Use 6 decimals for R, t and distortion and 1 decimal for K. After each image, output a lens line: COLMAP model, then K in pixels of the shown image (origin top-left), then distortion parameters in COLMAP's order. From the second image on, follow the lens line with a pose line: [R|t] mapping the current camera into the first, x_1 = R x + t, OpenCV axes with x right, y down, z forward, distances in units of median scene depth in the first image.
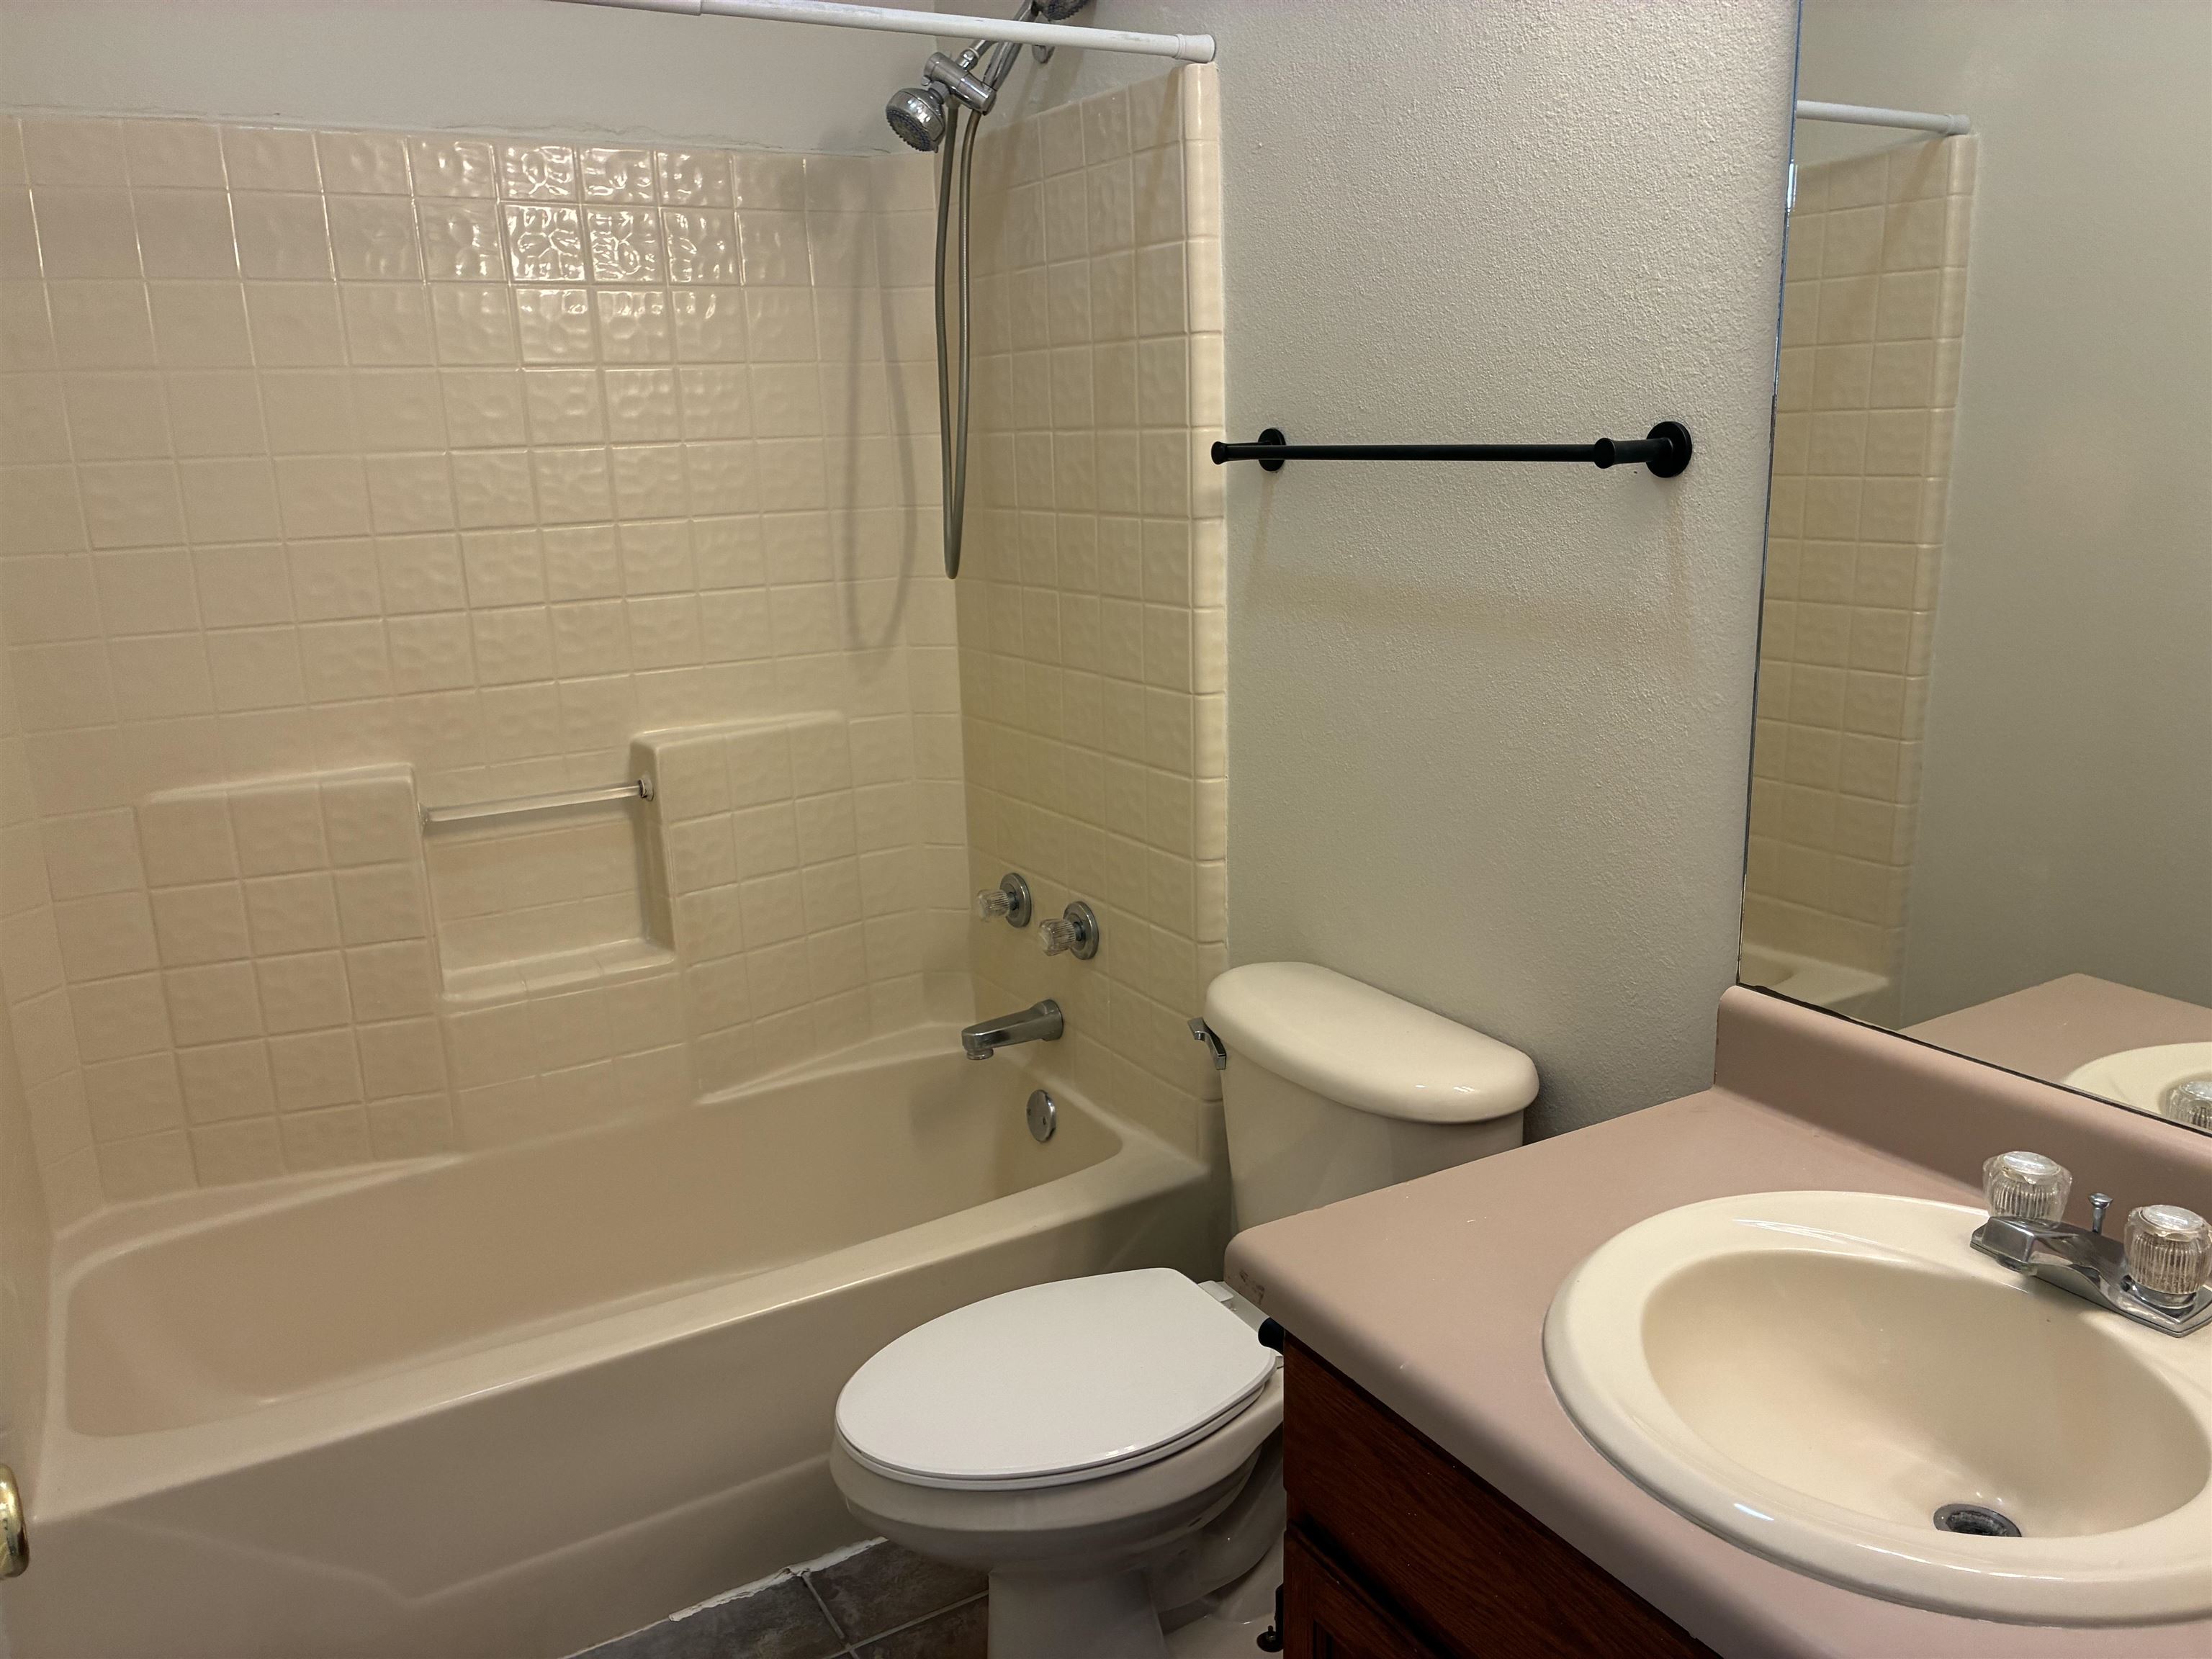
lens RADIAL K [[1683.4, 0, 1067.0], [0, 1683.4, 857.2], [0, 0, 1]] dist [0.047856, -0.065134]
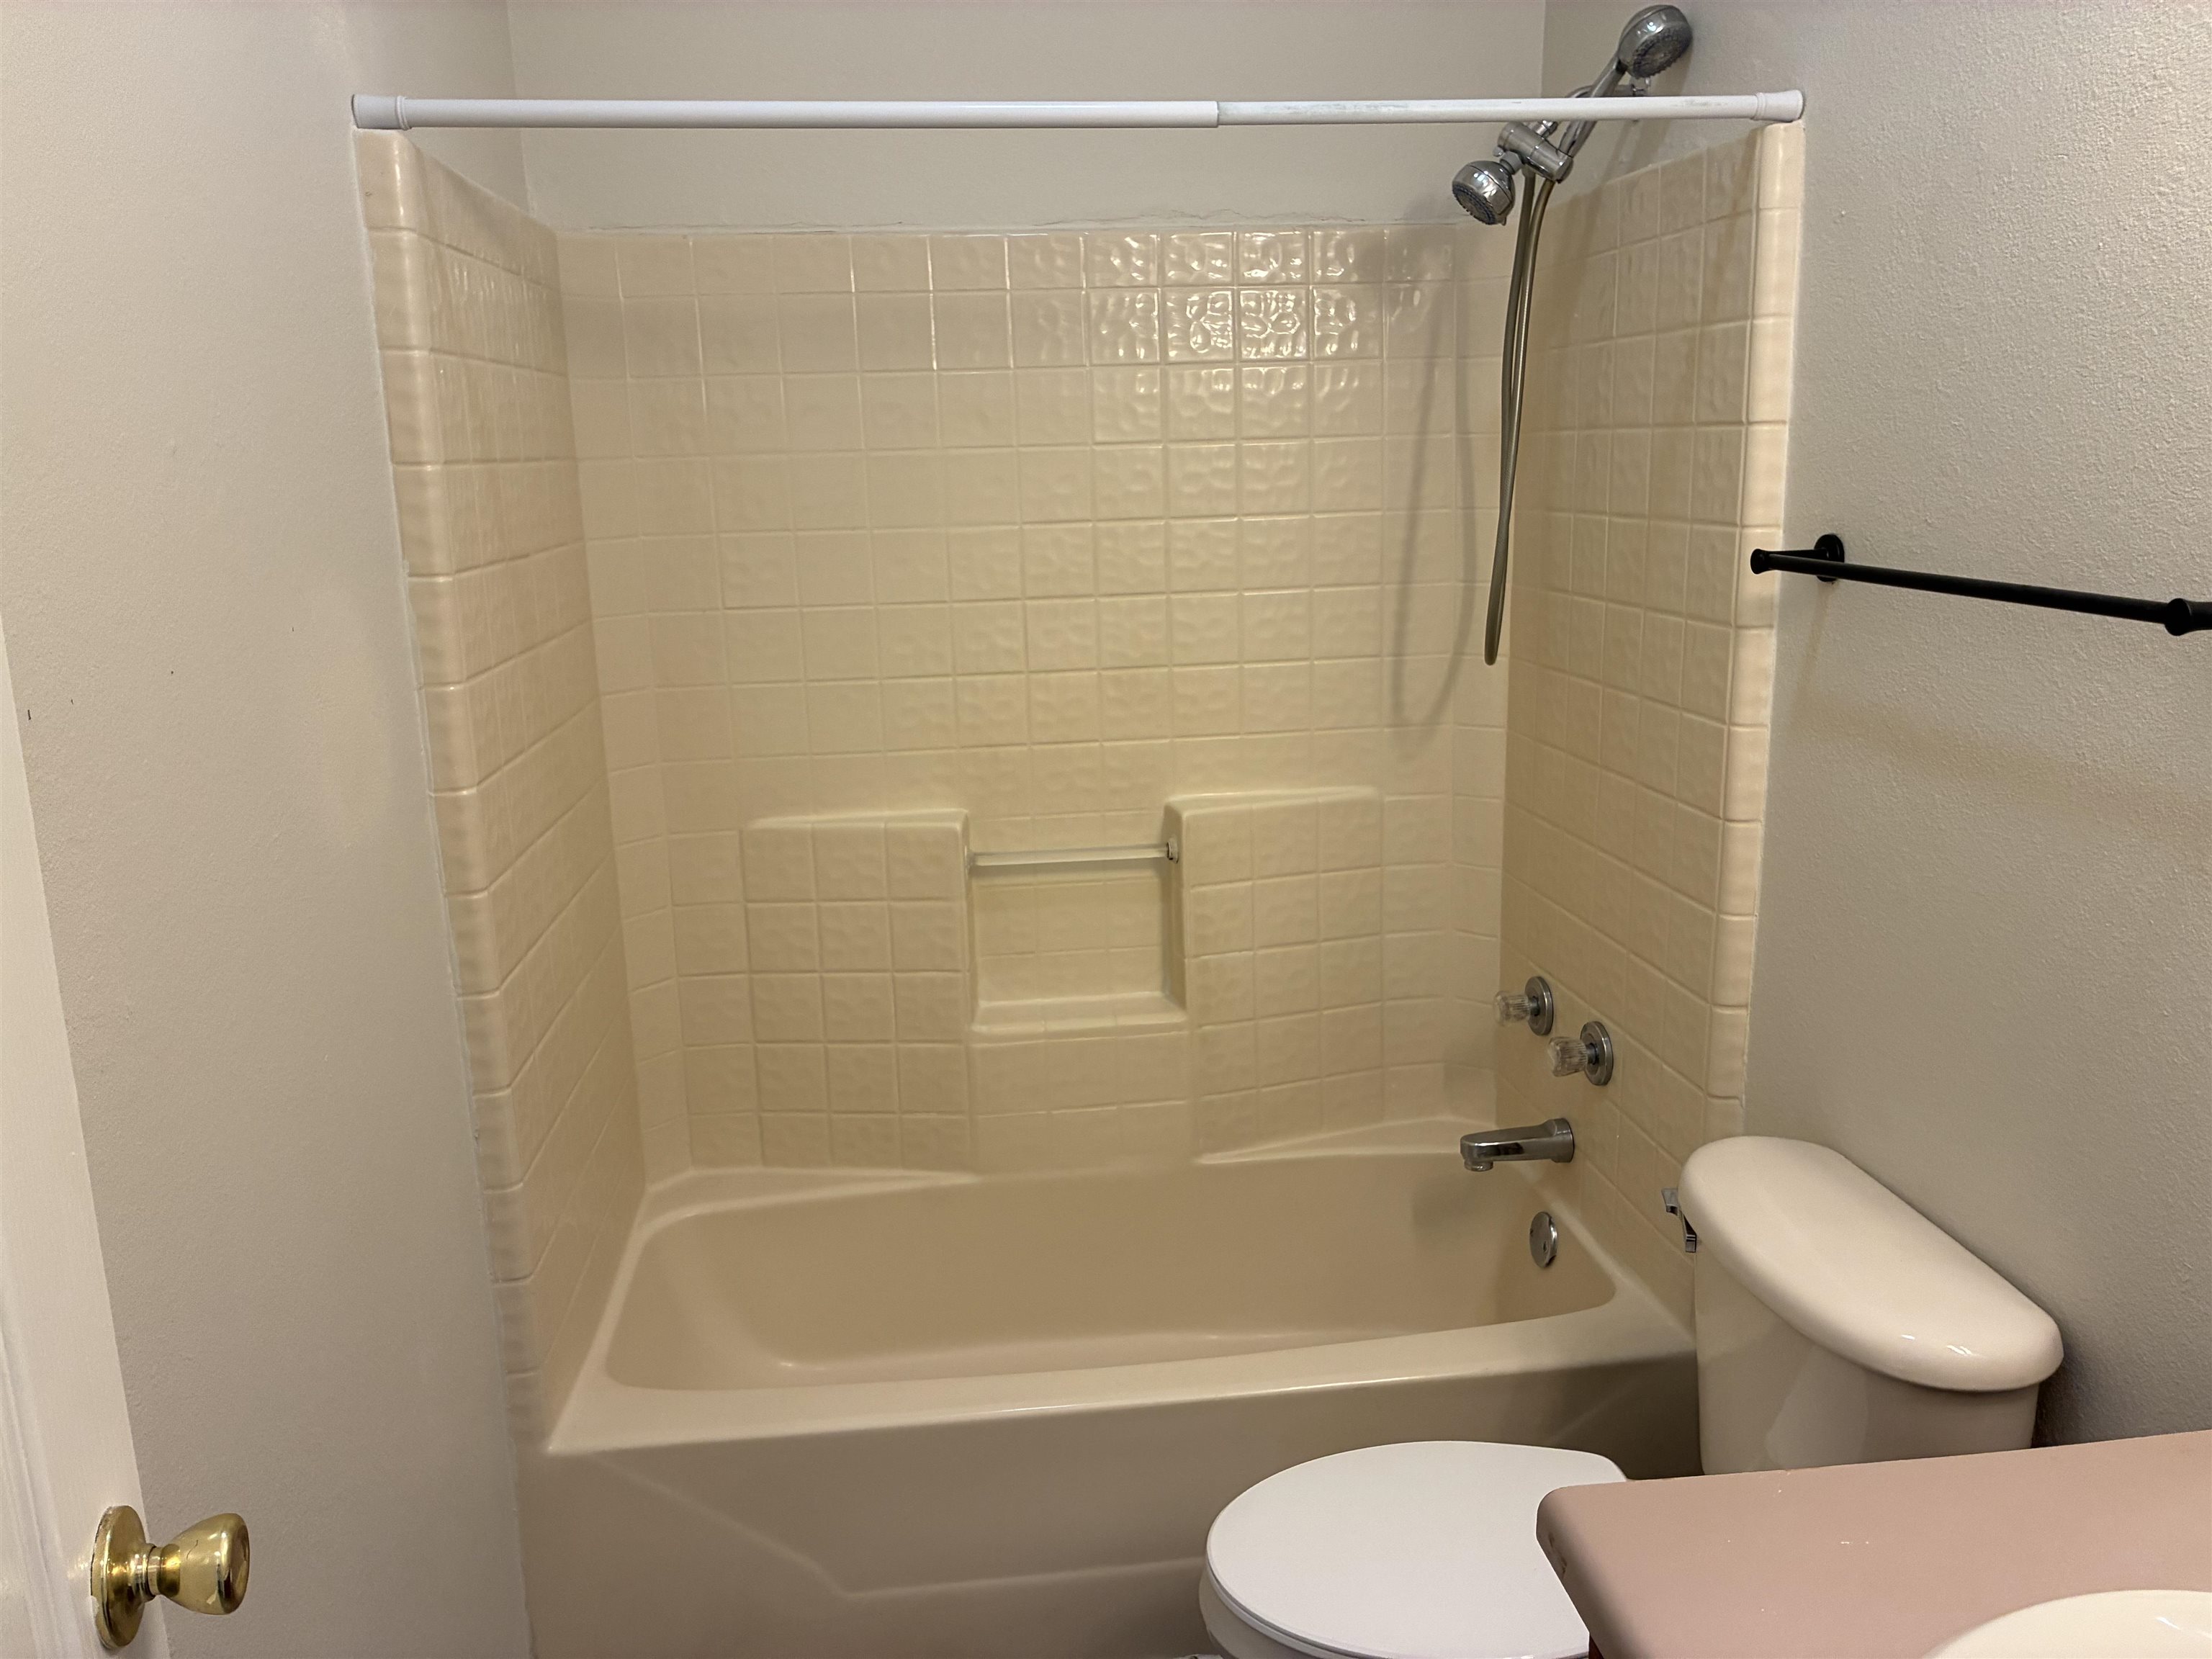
lens RADIAL K [[1683.4, 0, 1058.7], [0, 1683.4, 852.4], [0, 0, 1]] dist [0.047856, -0.065134]
pose [[0.912655, 0.097740, -0.396873, 0.101170], [-0.098886, 0.994943, 0.017631, -0.055266], [0.396589, 0.023154, 0.917704, 0.035358]]
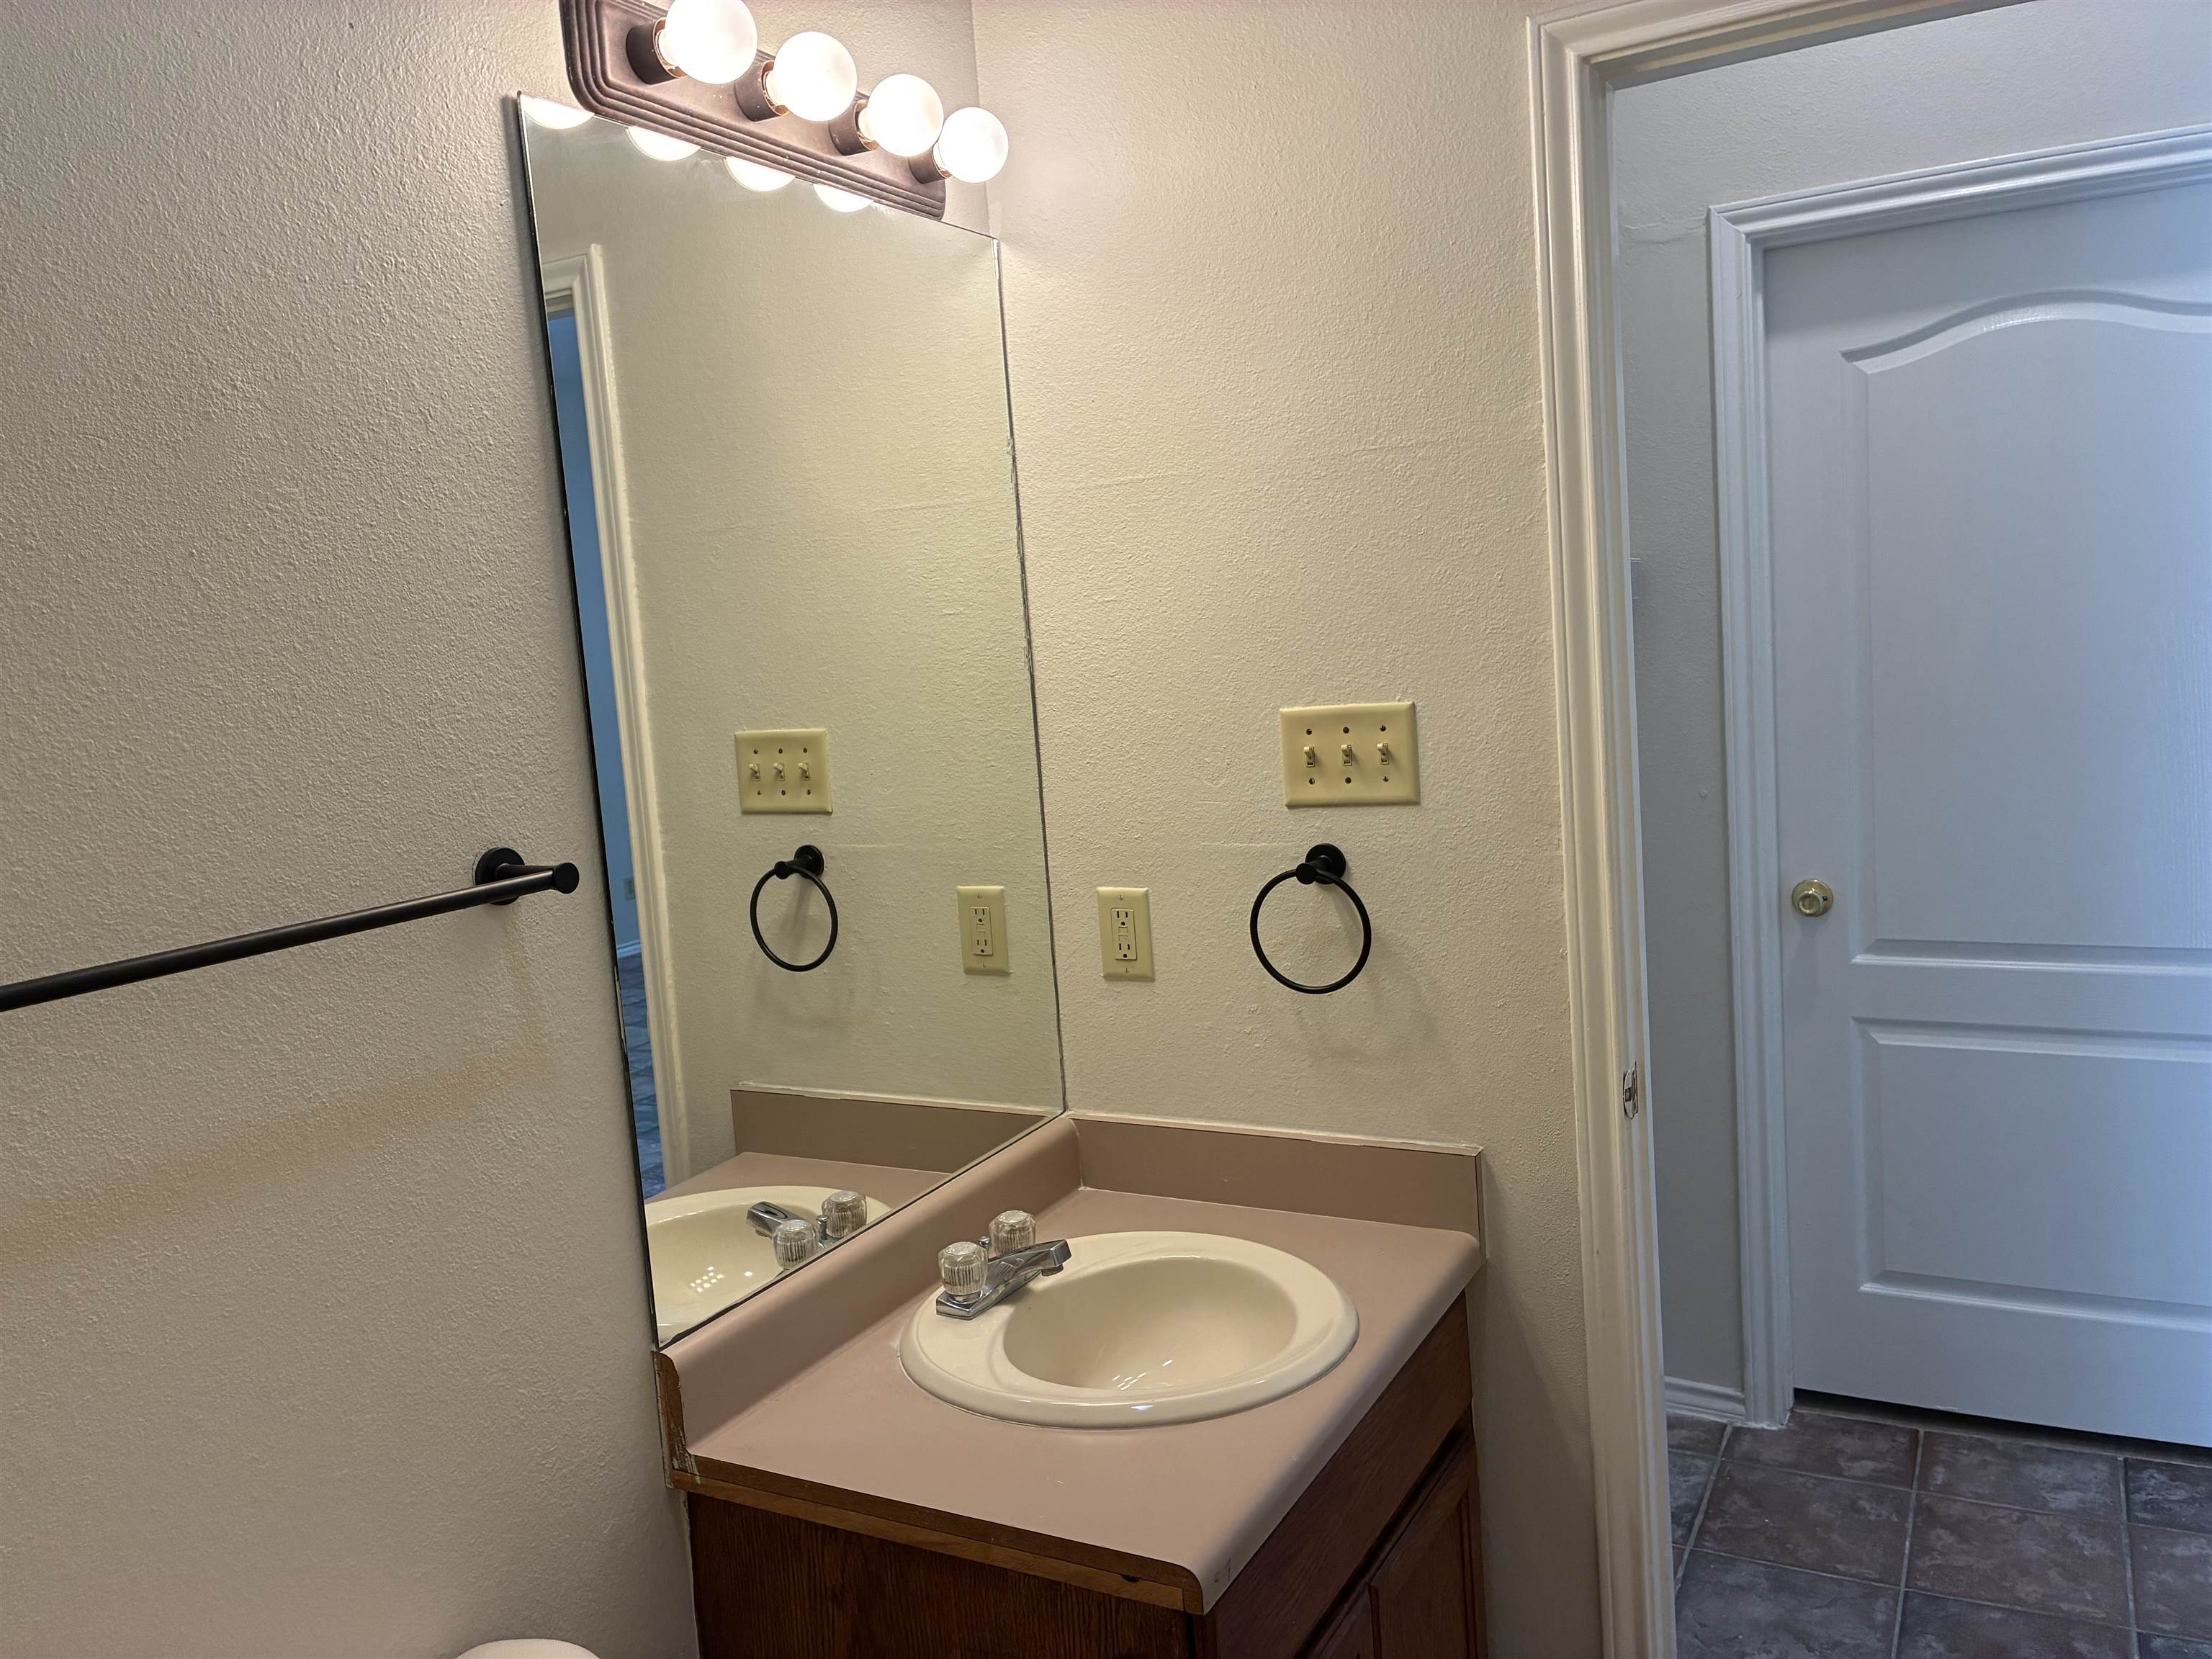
lens RADIAL K [[1683.4, 0, 1100.7], [0, 1683.4, 824.7], [0, 0, 1]] dist [0.047856, -0.065134]
pose [[-0.530617, -0.033999, 0.846929, -0.389896], [0.294558, 0.929523, 0.221861, -0.237827], [-0.794783, 0.367193, -0.483206, 0.741866]]
